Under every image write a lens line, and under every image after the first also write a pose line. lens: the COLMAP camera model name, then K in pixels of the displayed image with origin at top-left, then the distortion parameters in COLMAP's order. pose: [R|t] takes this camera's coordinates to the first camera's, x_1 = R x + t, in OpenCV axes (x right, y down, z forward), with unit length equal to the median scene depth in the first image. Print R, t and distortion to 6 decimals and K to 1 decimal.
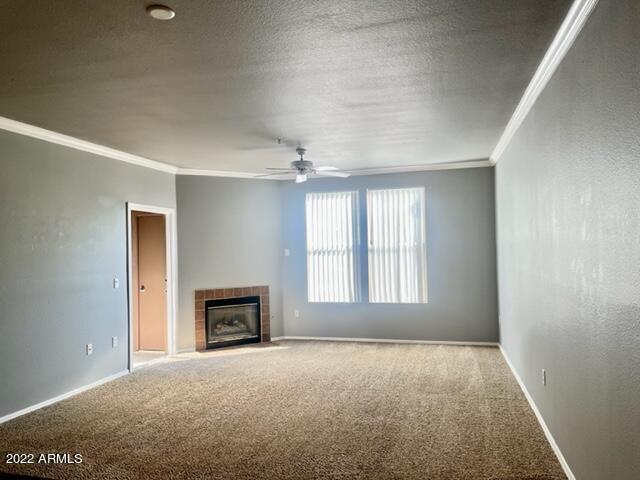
lens RADIAL K [[487.2, 0, 318.7], [0, 487.2, 235.4], [0, 0, 1]] dist [0.072919, -0.014656]
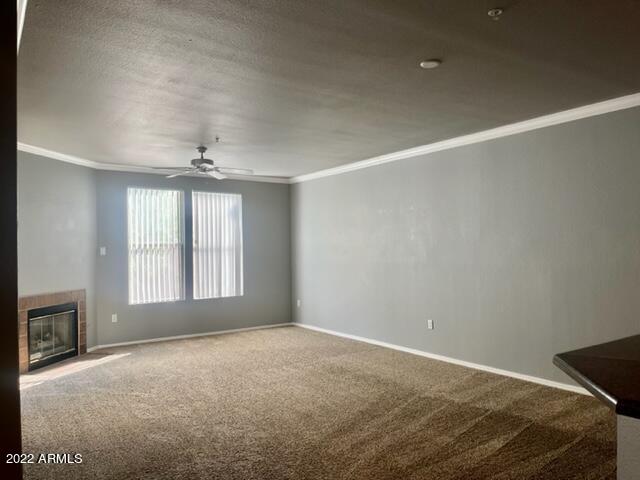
lens RADIAL K [[487.2, 0, 319.1], [0, 487.2, 243.7], [0, 0, 1]] dist [0.072919, -0.014656]
pose [[0.644035, 0.021058, 0.764706, -0.522940], [-0.023059, 0.999701, -0.008108, 0.020949], [-0.764648, -0.012412, 0.644328, 0.123703]]
